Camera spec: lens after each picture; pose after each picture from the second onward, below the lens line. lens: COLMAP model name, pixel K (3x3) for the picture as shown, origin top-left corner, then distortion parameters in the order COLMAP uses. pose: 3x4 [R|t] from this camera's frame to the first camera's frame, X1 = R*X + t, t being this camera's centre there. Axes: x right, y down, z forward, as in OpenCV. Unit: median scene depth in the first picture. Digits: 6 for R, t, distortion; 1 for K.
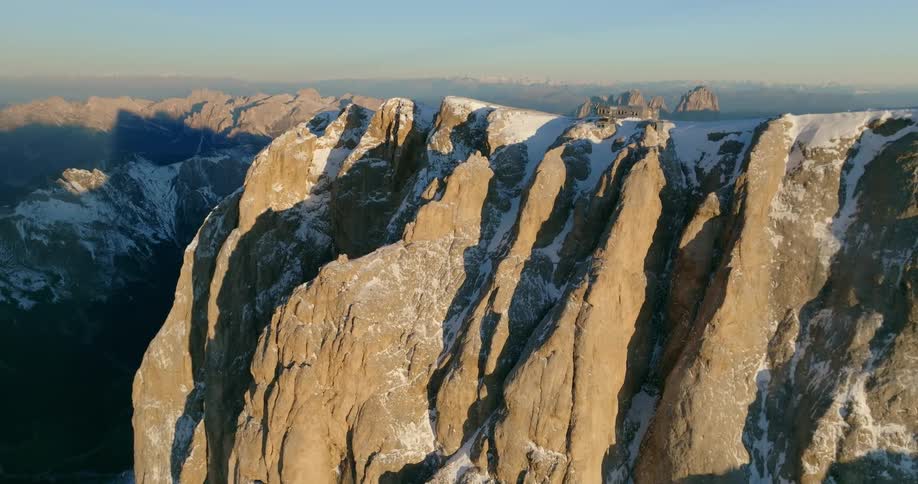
lens RADIAL K [[648.0, 0, 456.7], [0, 648.0, 243.4], [0, 0, 1]] dist [0.002761, 0.007149]
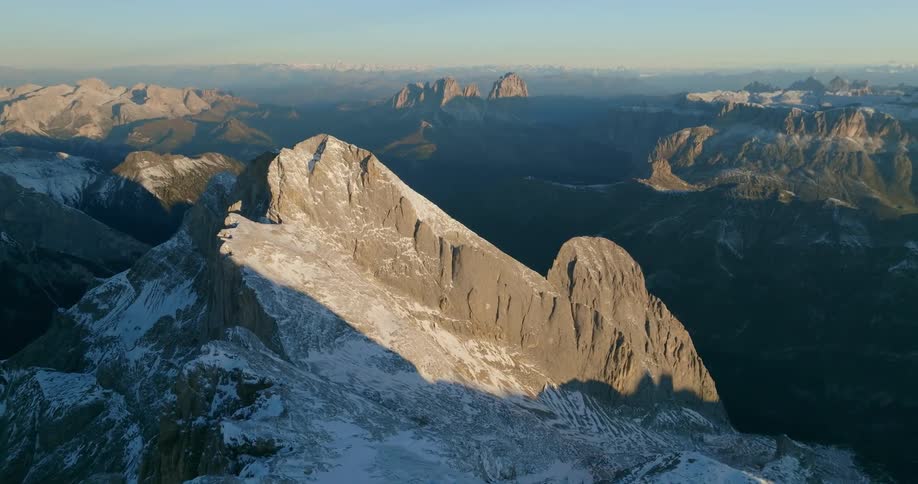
lens RADIAL K [[648.0, 0, 457.2], [0, 648.0, 245.6], [0, 0, 1]] dist [0.002761, 0.007149]
pose [[0.962635, -0.077912, 0.259351, 0.364148], [0.071704, 0.996869, 0.033328, -0.656242], [-0.261136, -0.013486, 0.965208, 1.743900]]
